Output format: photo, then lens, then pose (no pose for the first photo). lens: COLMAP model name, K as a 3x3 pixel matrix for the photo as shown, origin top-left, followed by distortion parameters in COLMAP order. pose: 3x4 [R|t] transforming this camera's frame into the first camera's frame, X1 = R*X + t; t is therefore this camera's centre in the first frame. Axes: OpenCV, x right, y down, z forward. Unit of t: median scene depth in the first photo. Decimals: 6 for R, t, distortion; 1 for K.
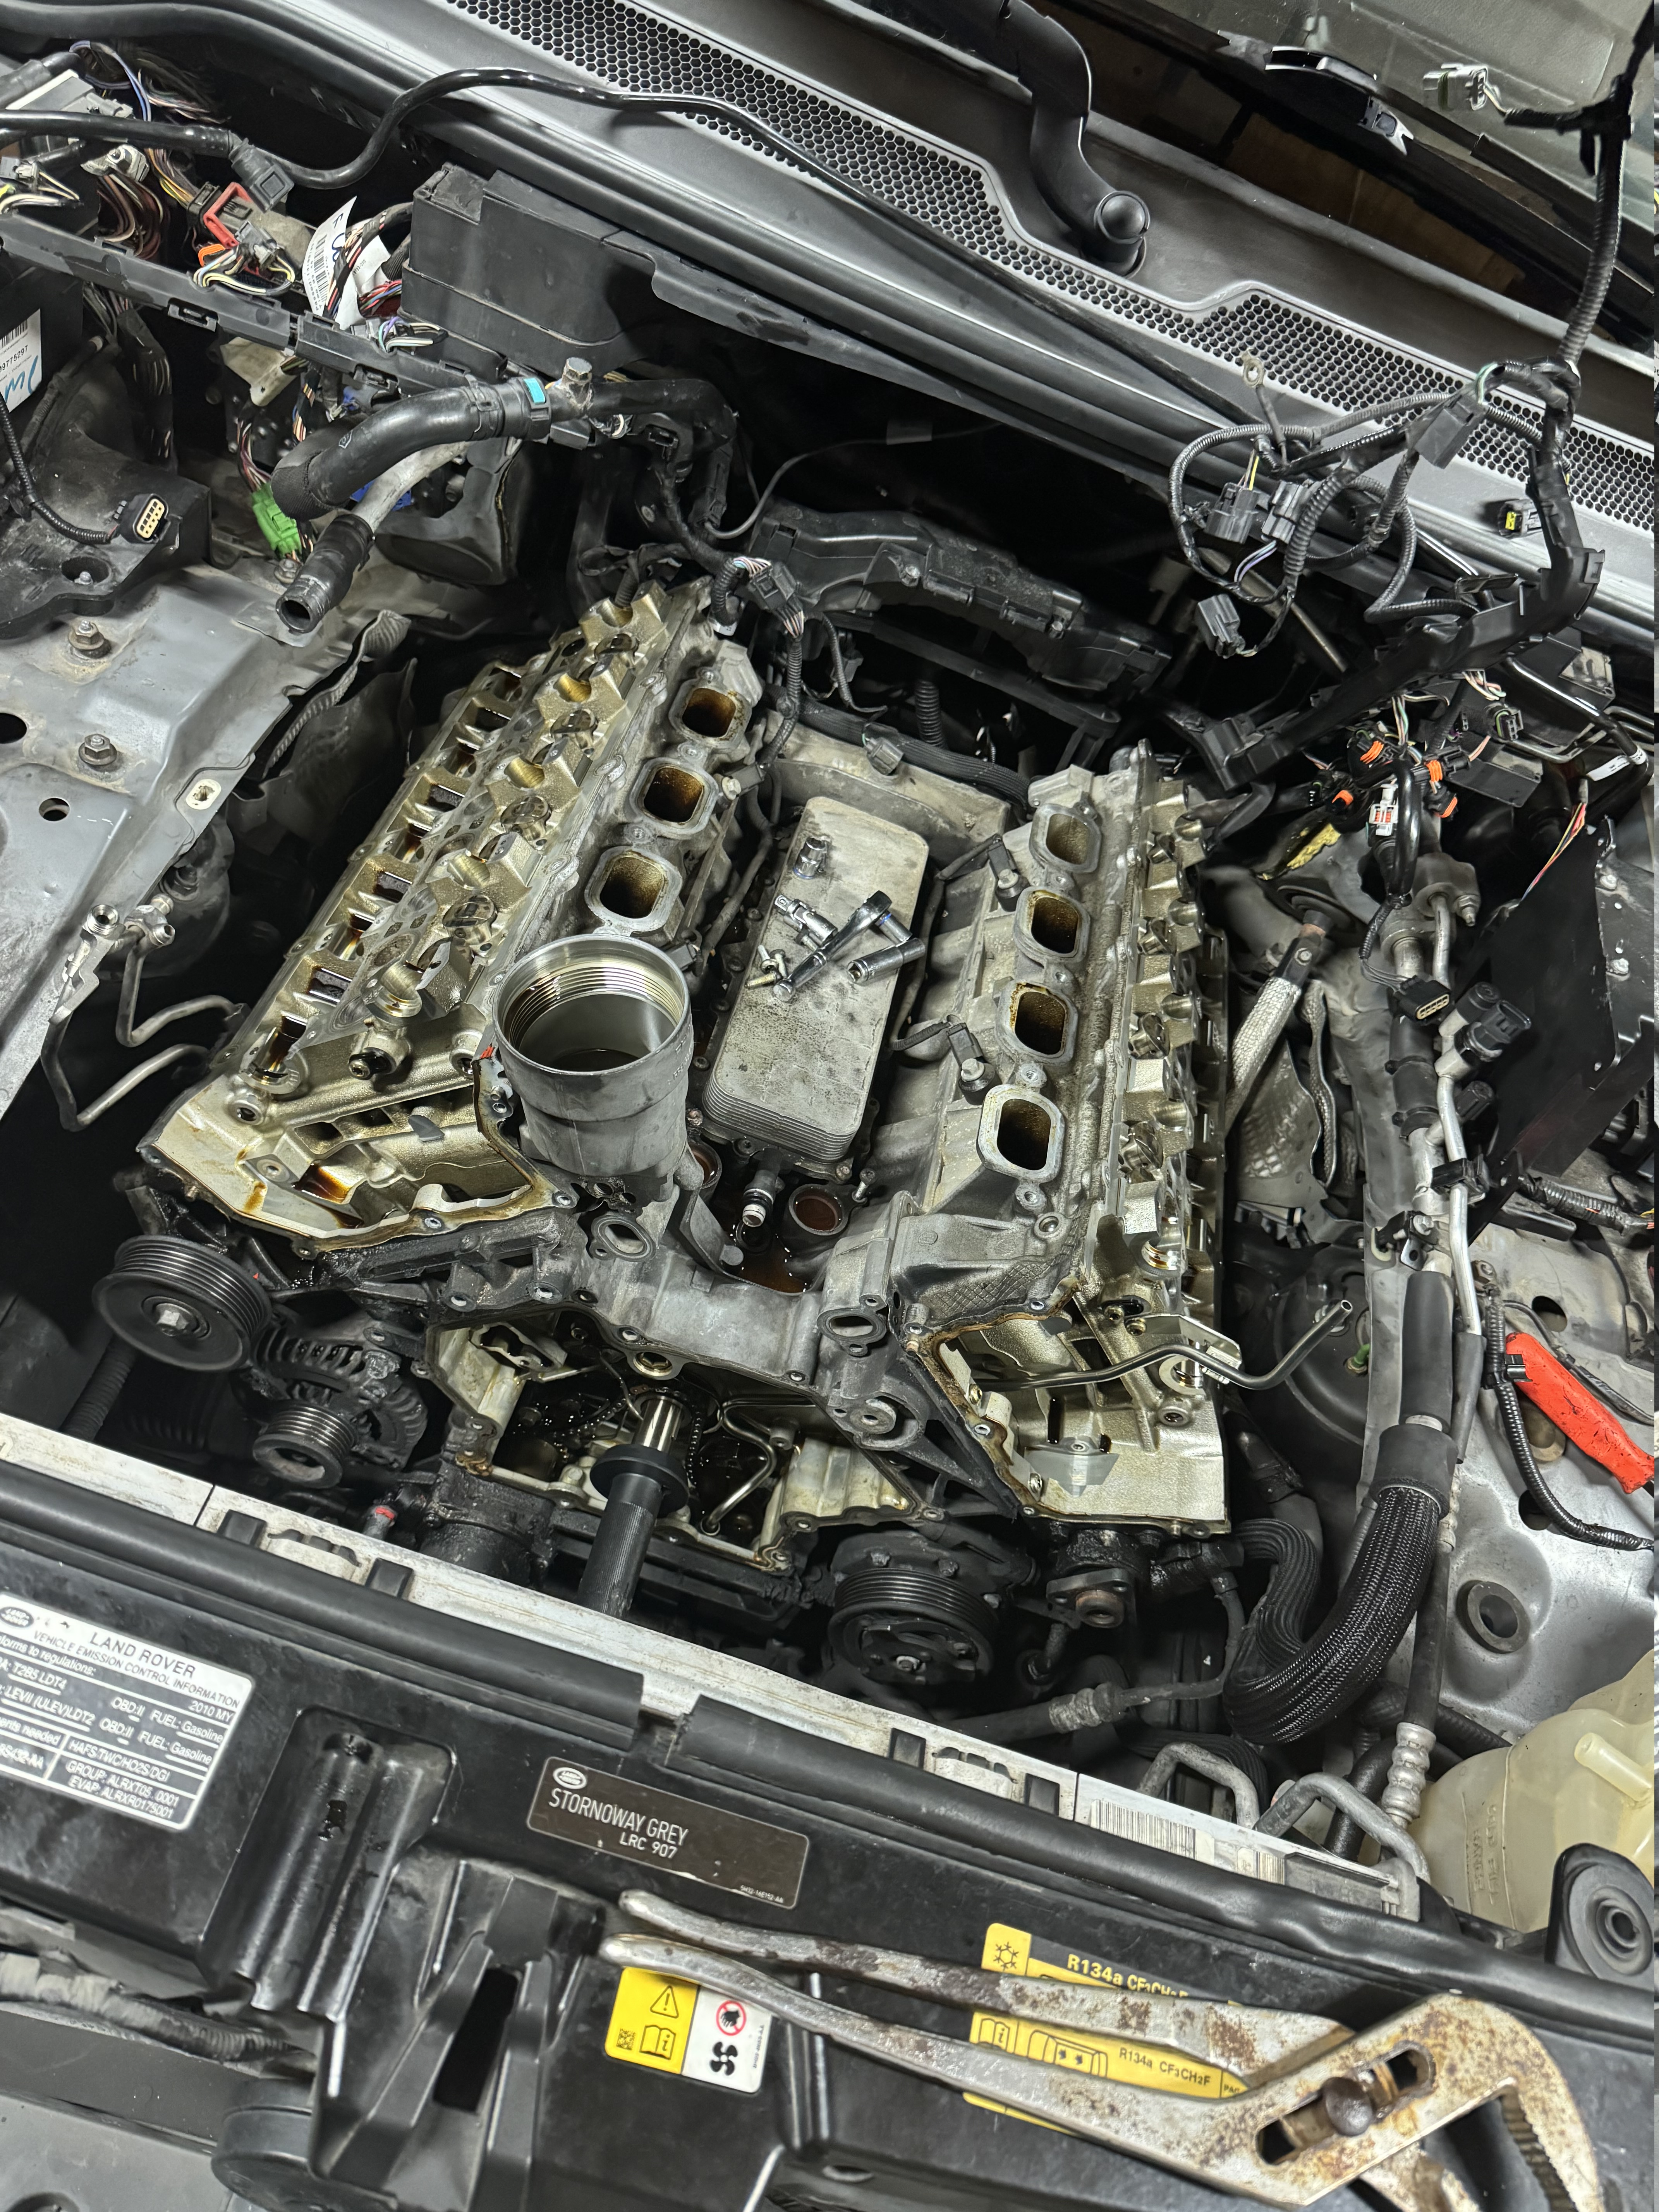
lens RADIAL K [[1495.6, 0, 829.5], [0, 1495.6, 1106.0], [0, 0, 1]] dist [-0.009808, 0.005332]
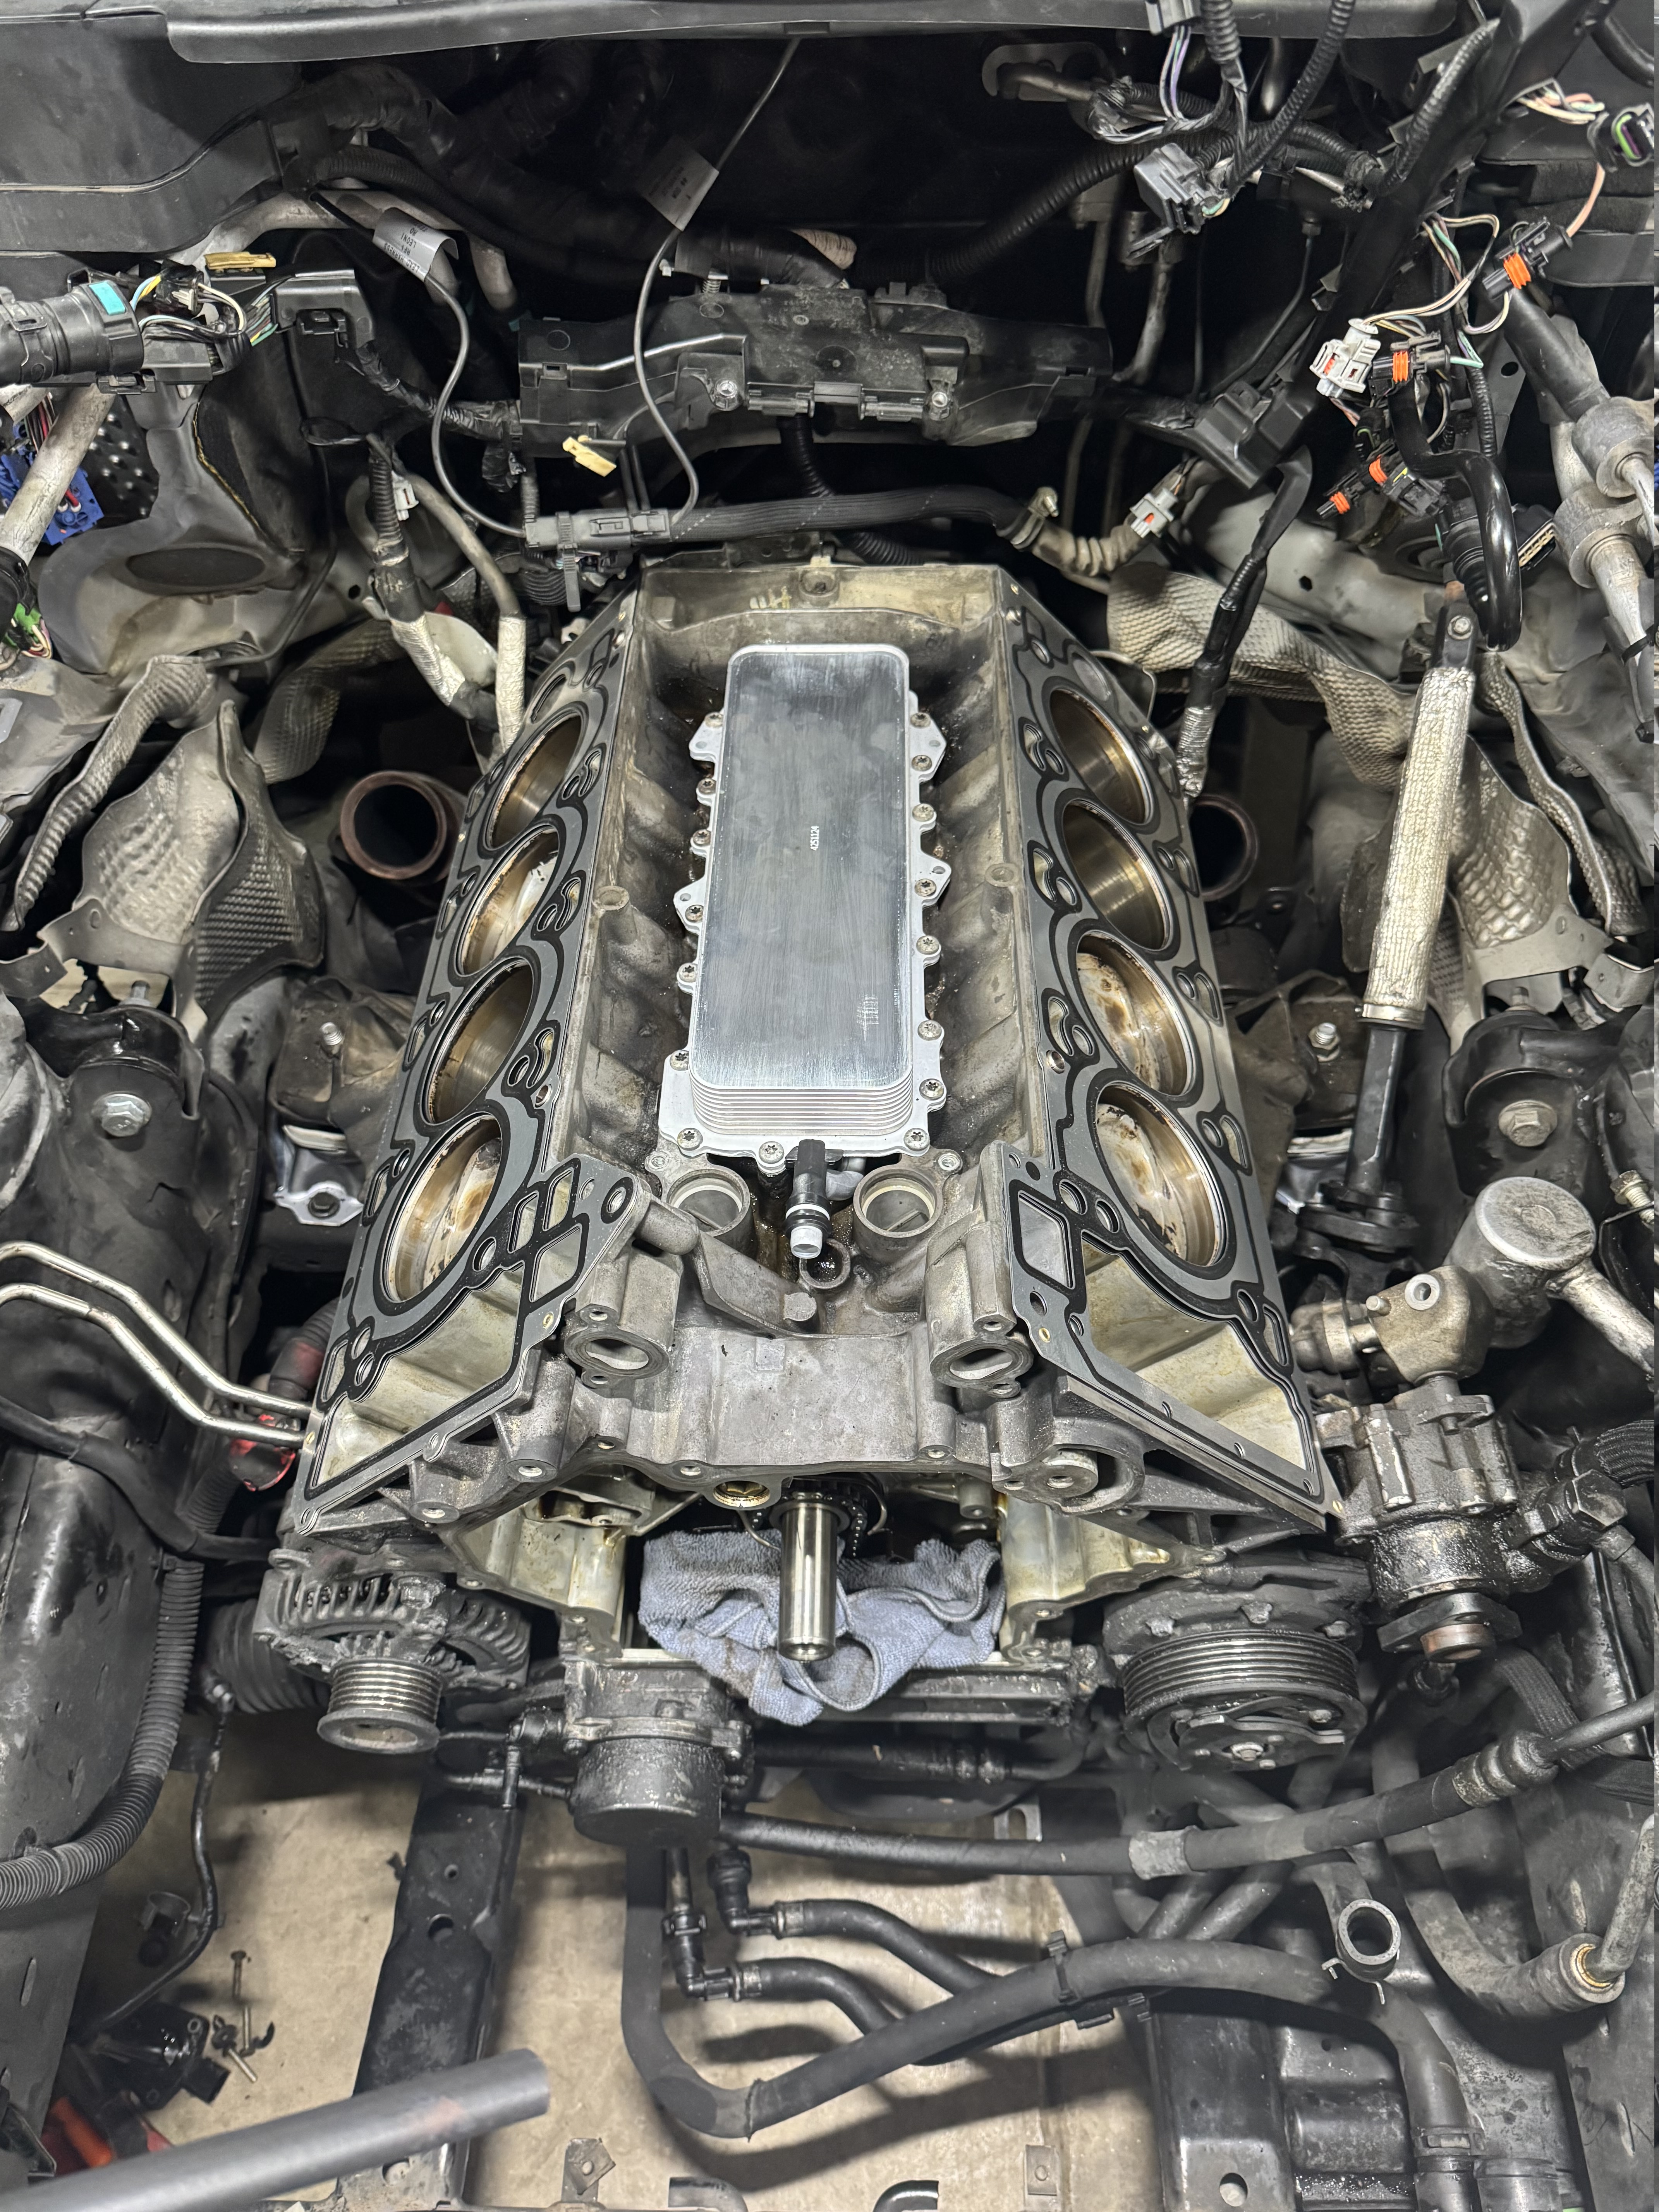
lens RADIAL K [[1390.7, 0, 829.5], [0, 1390.7, 1106.0], [0, 0, 1]] dist [0.057108, -0.092024]
pose [[0.928622, -0.337077, -0.155050, 0.083461], [0.341655, 0.939820, 0.003072, 0.014422], [0.144684, -0.055827, 0.987902, 0.373442]]
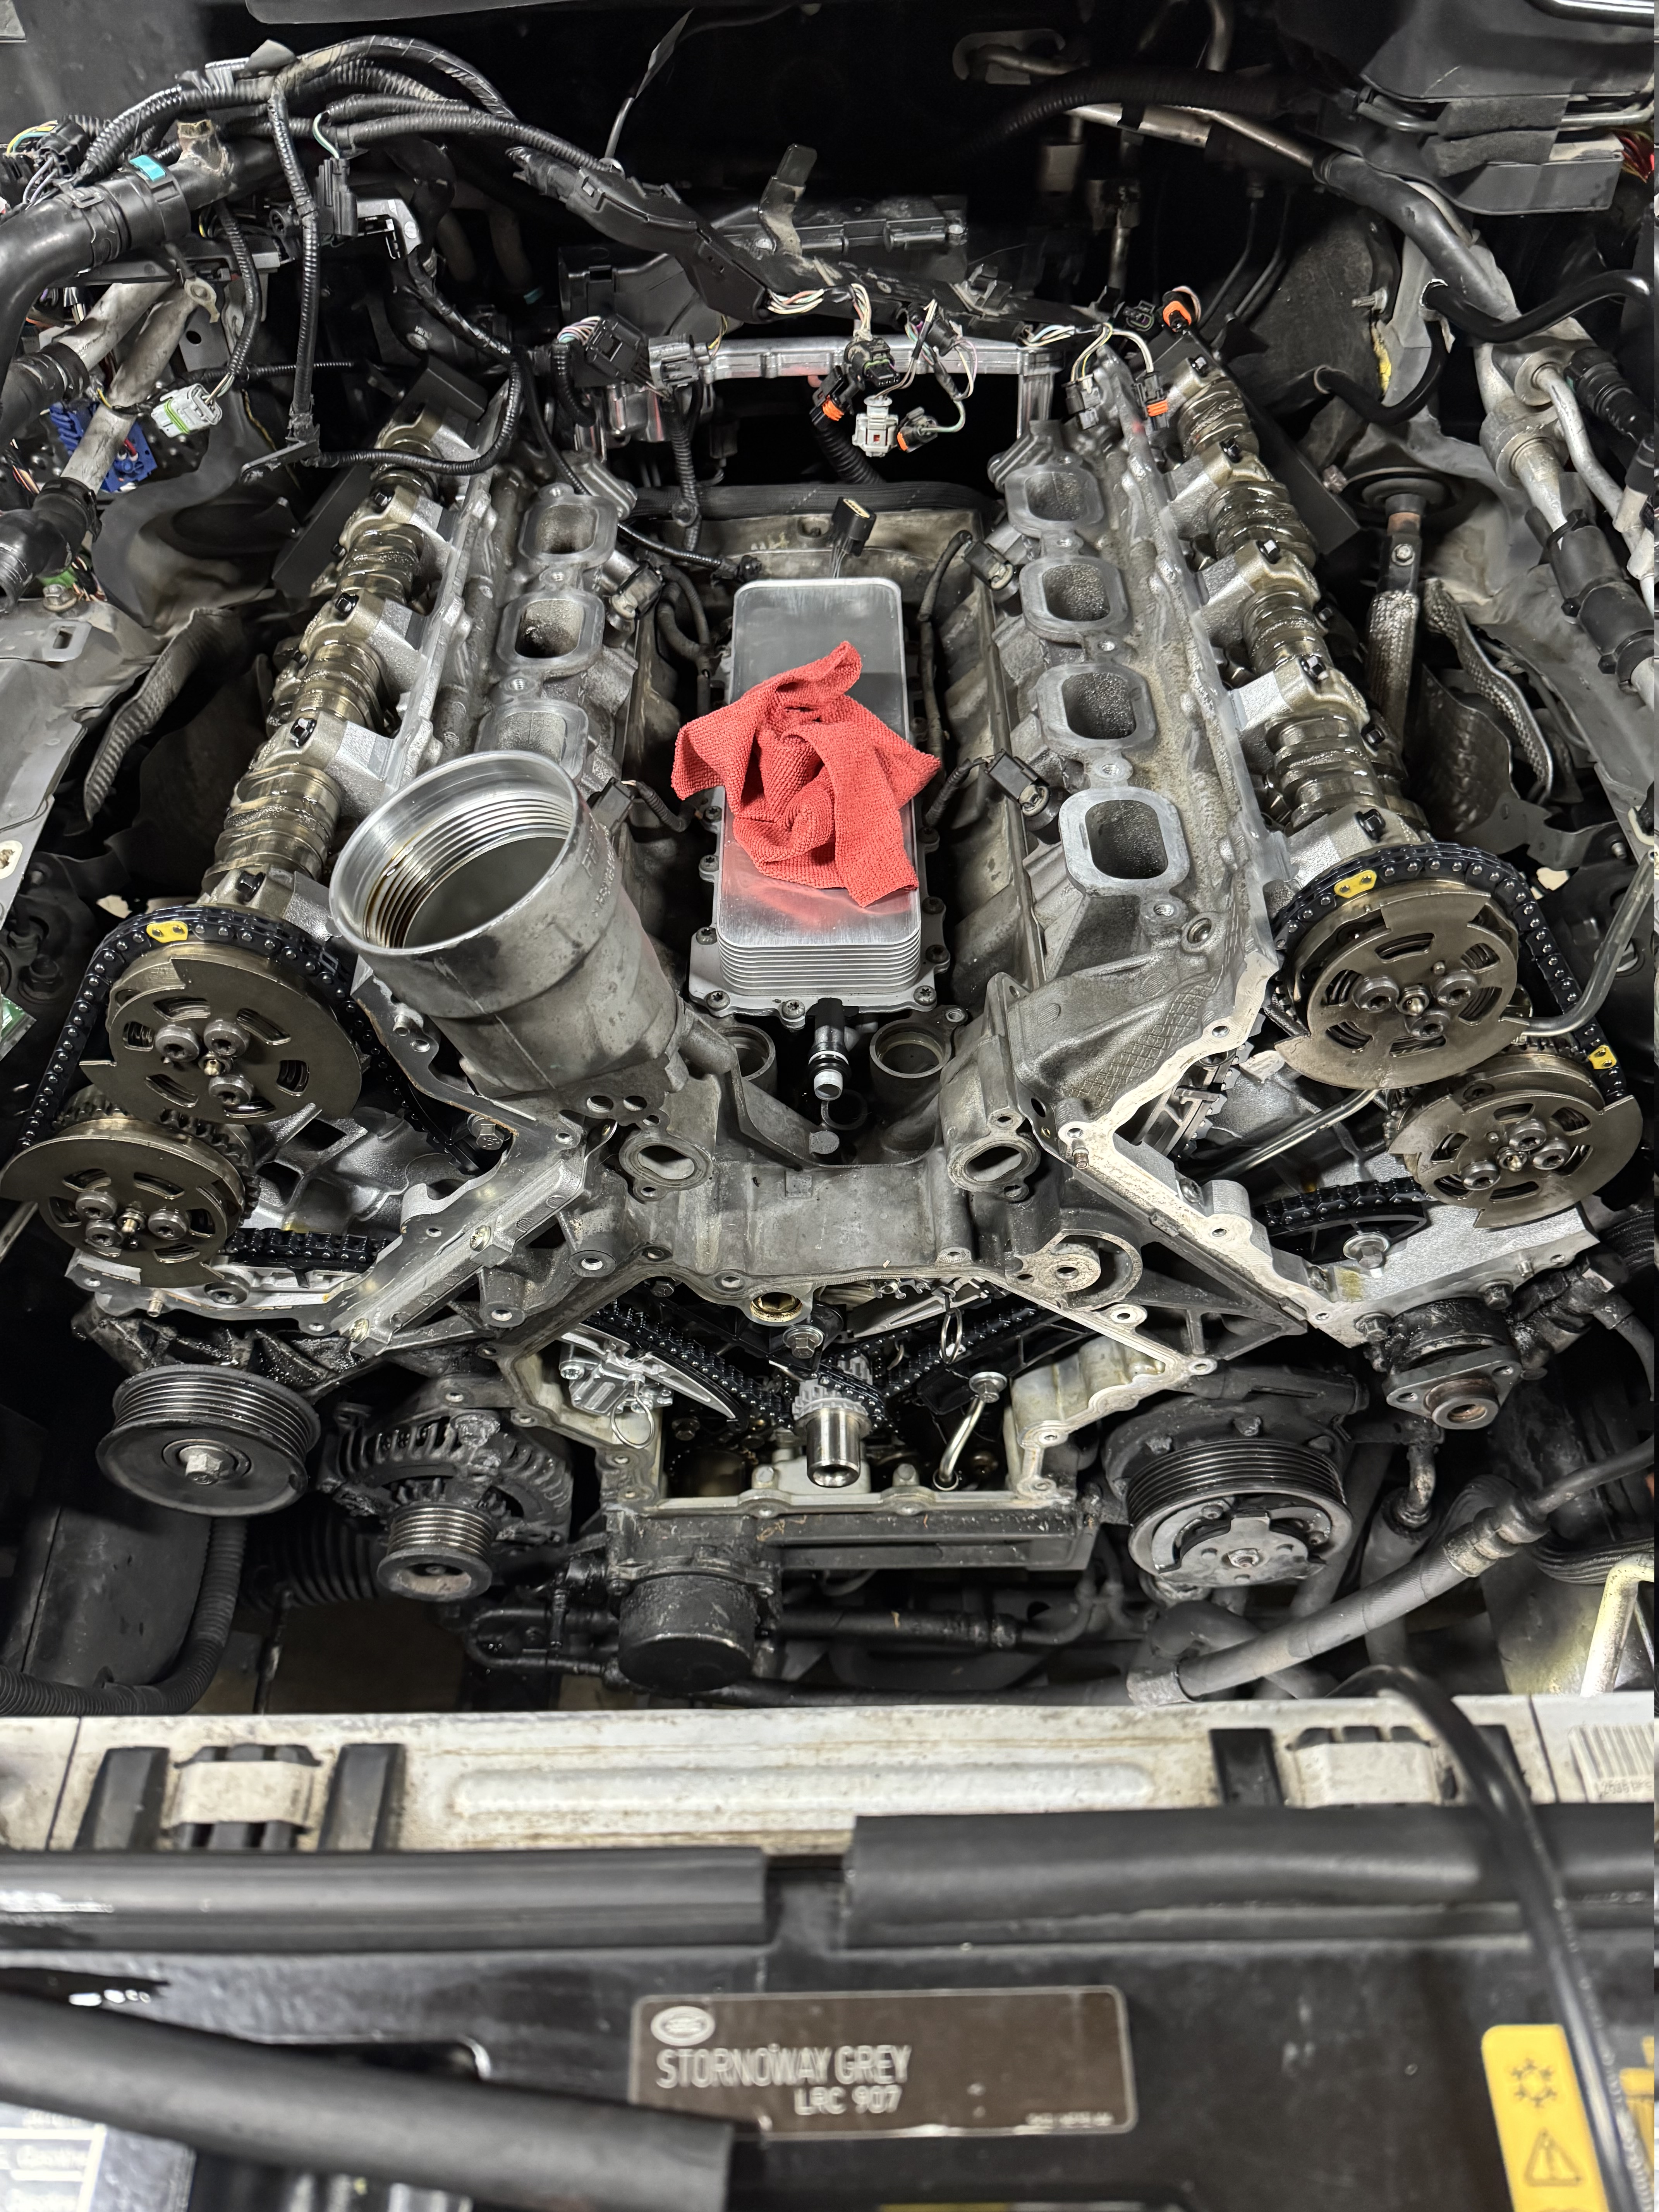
lens RADIAL K [[1390.7, 0, 829.5], [0, 1390.7, 1106.0], [0, 0, 1]] dist [0.057108, -0.092024]
pose [[0.922303, -0.363711, -0.130655, 0.038883], [0.364476, 0.931022, -0.018865, 0.100257], [0.128504, -0.030221, 0.991248, 0.299731]]
